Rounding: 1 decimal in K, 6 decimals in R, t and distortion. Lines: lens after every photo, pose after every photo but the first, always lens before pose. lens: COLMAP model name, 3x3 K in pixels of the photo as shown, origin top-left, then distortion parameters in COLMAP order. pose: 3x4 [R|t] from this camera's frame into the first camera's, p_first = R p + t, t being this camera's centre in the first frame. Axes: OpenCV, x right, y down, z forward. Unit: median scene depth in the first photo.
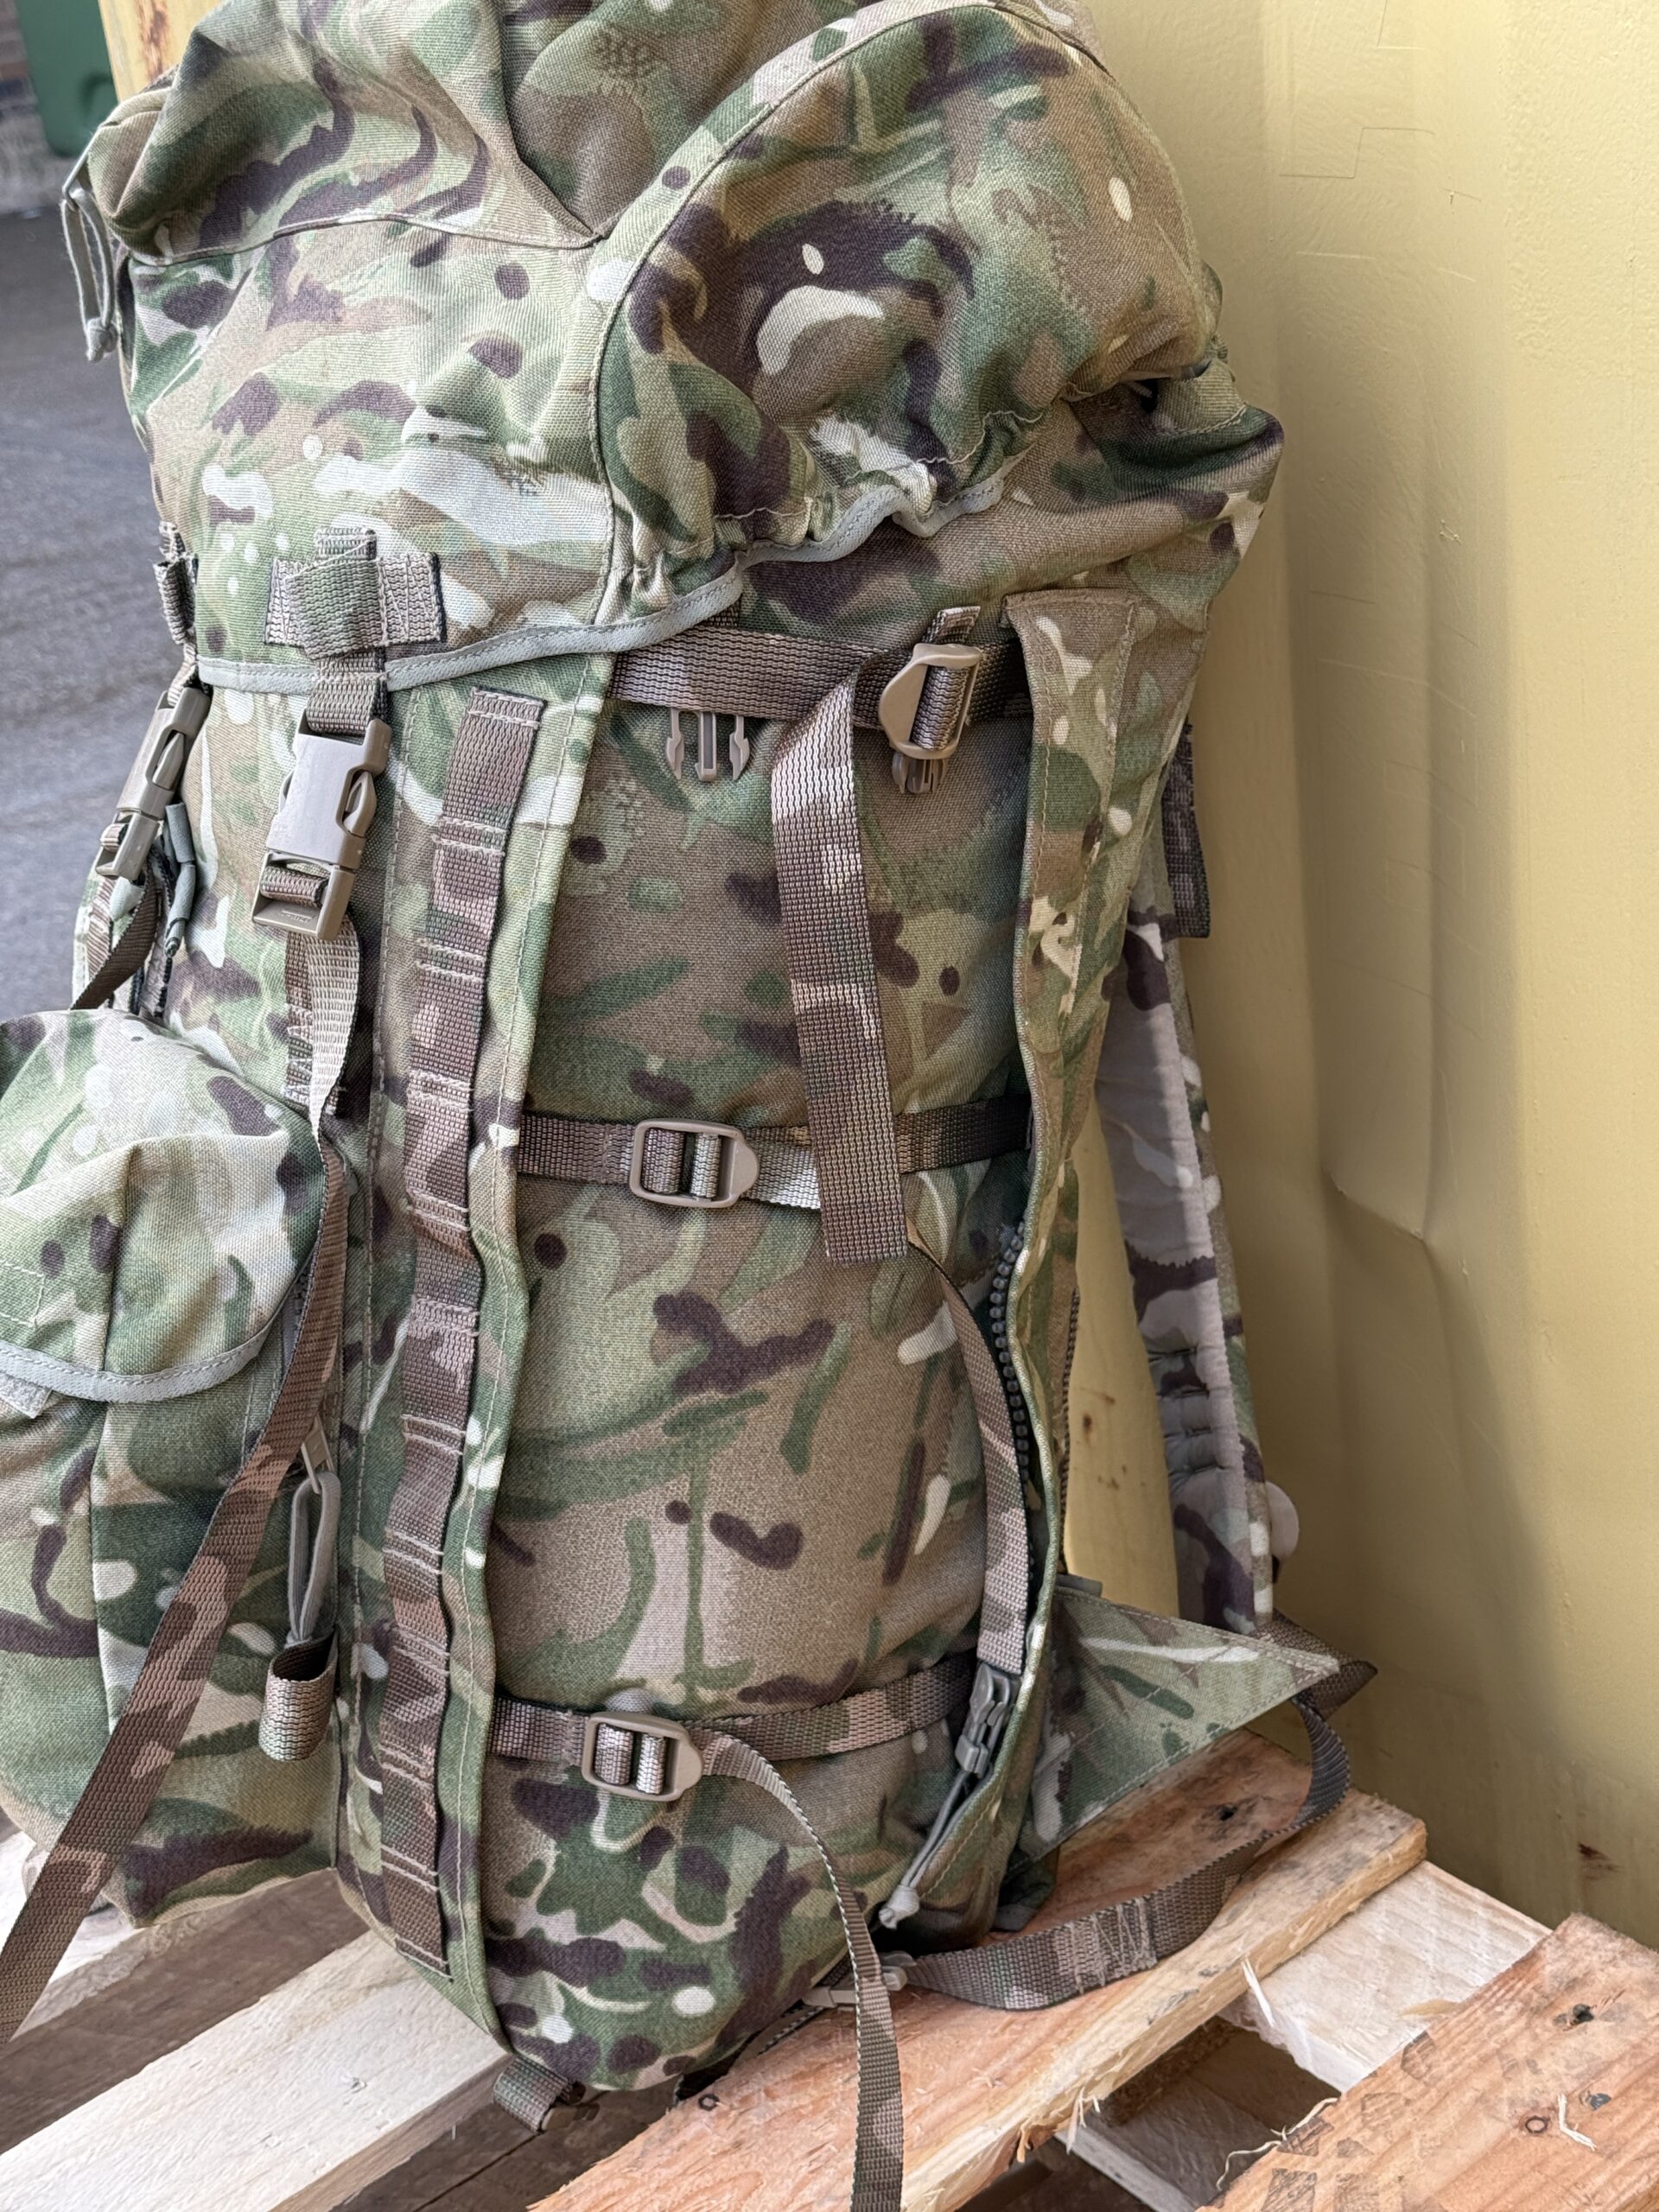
lens RADIAL K [[3076.1, 0, 829.5], [0, 3076.1, 1098.2], [0, 0, 1]] dist [0.120204, 0.000000]
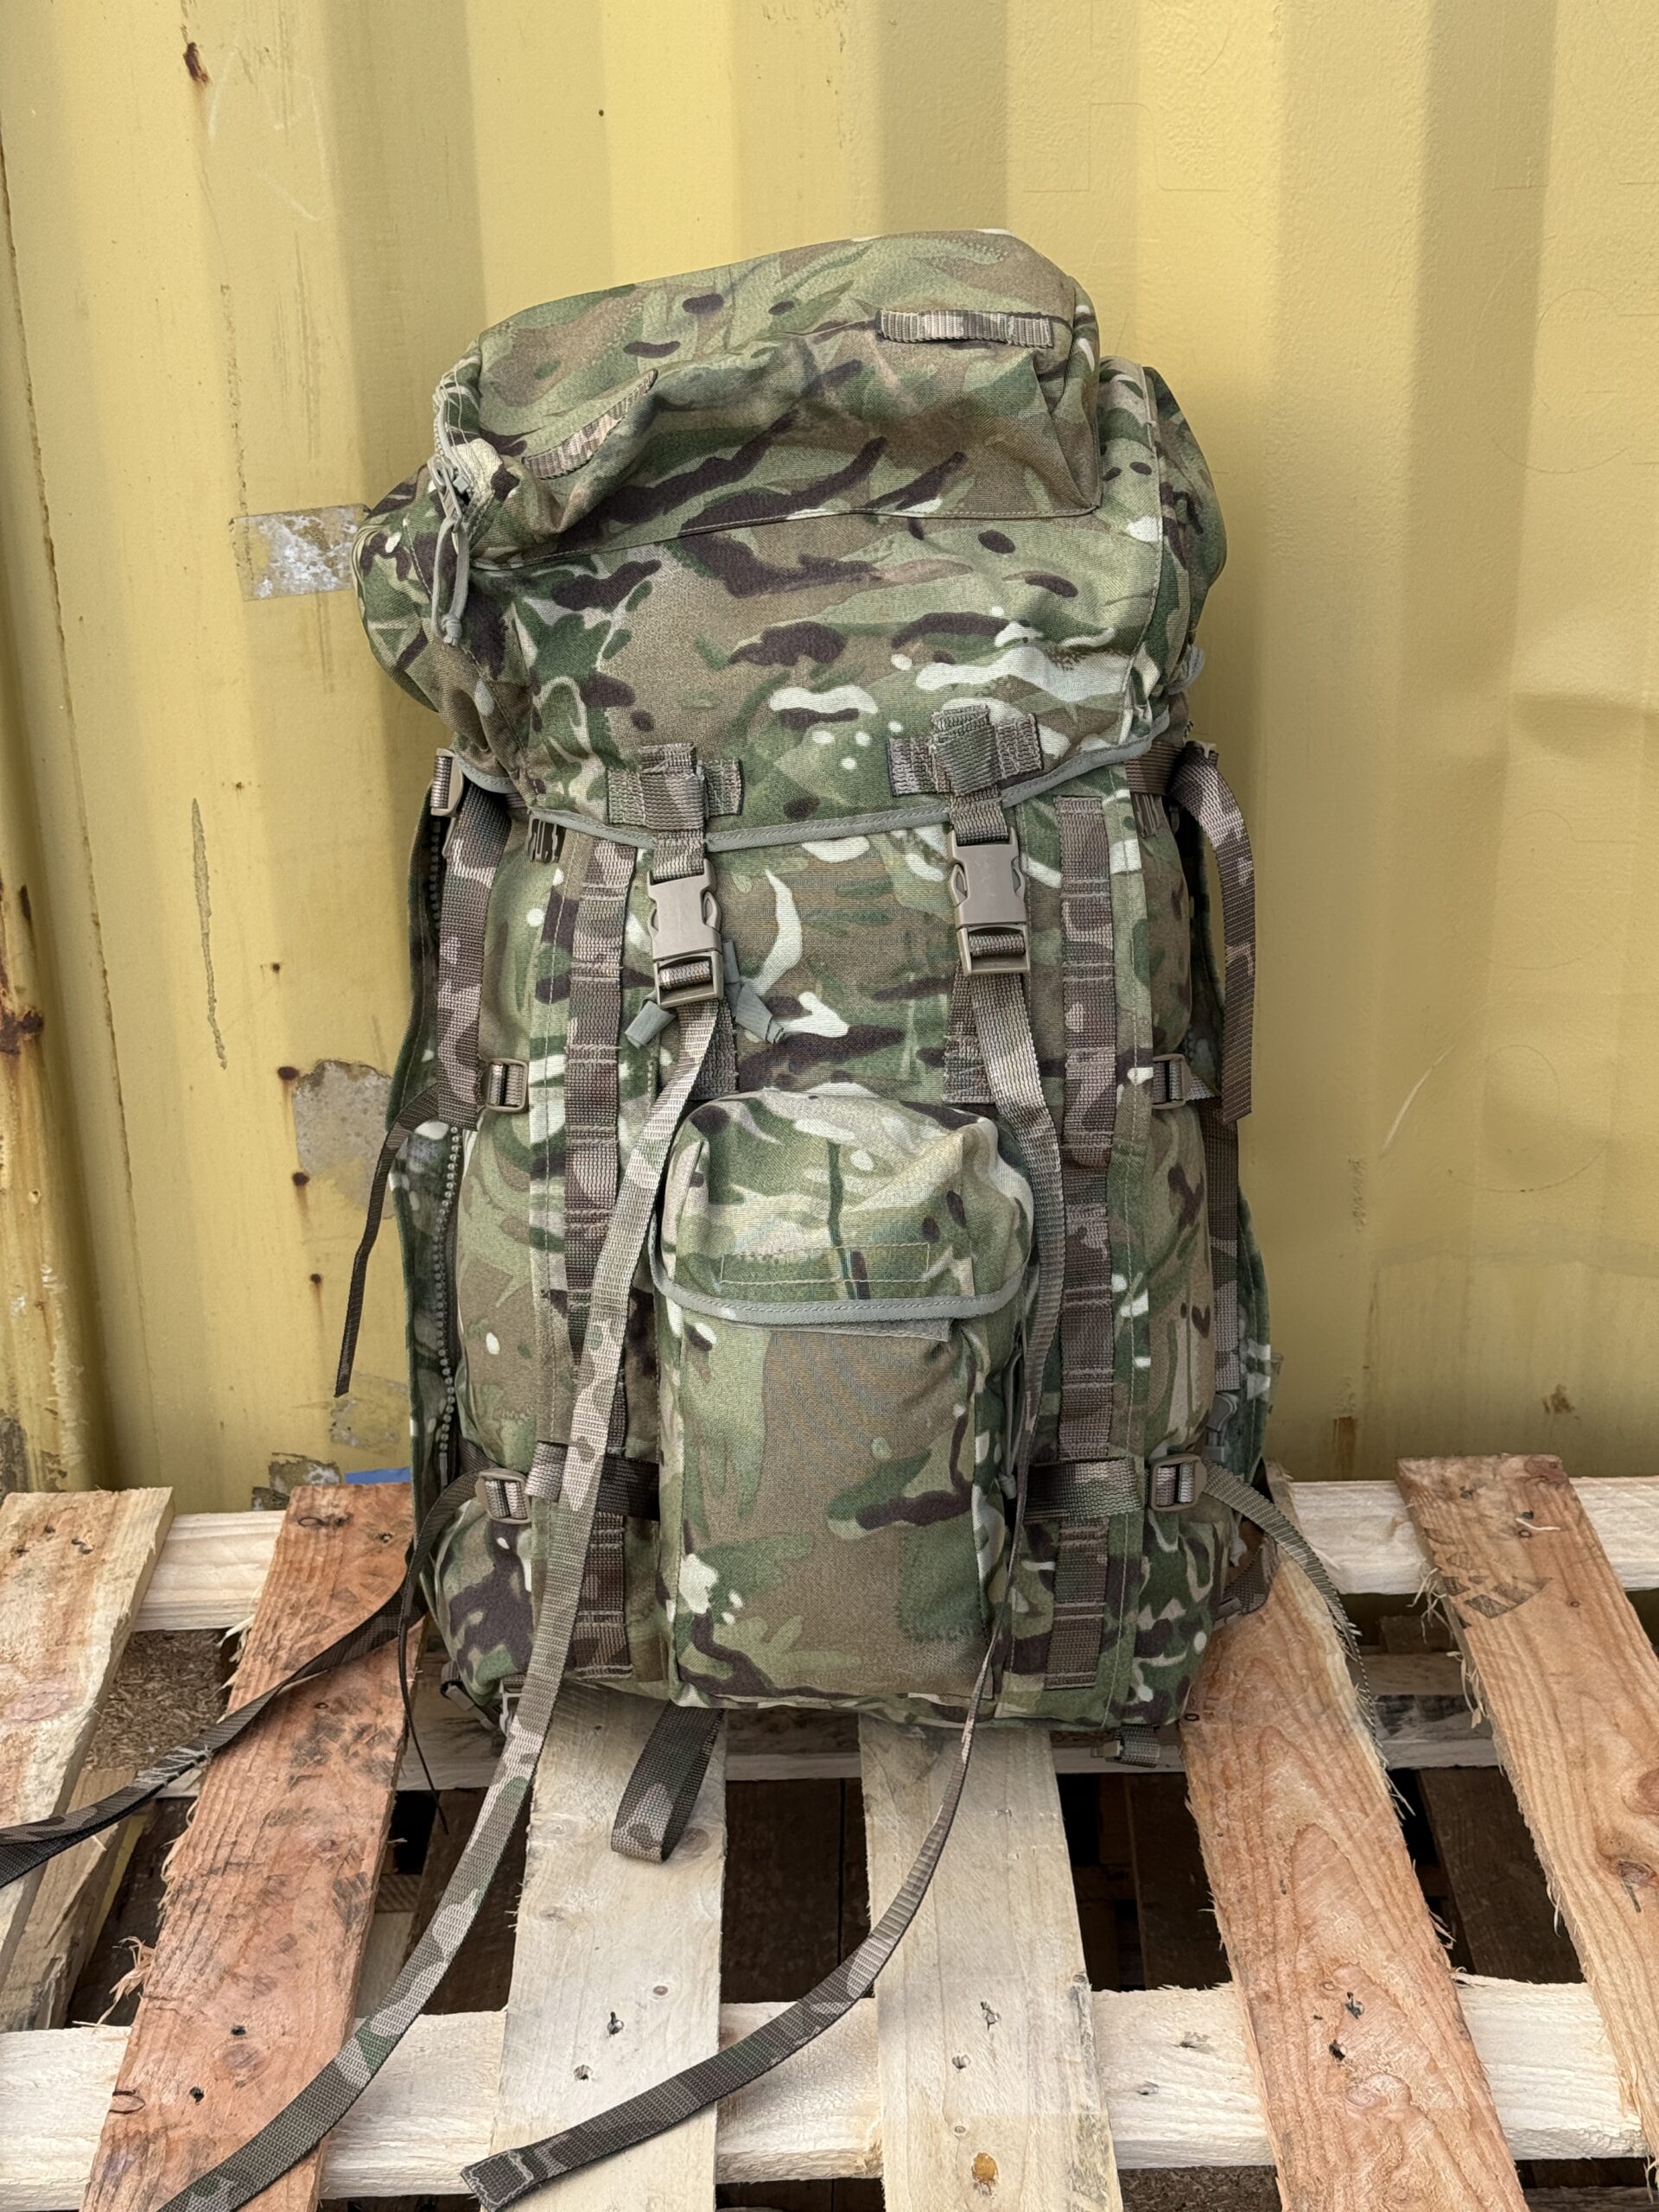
lens RADIAL K [[3076.1, 0, 838.5], [0, 3076.1, 1107.7], [0, 0, 1]] dist [0.120204, 0.000000]
pose [[0.639080, -0.194259, 0.744205, -1.343031], [0.266634, 0.963534, 0.022540, -0.046154], [-0.721445, 0.184026, 0.667571, 0.077211]]
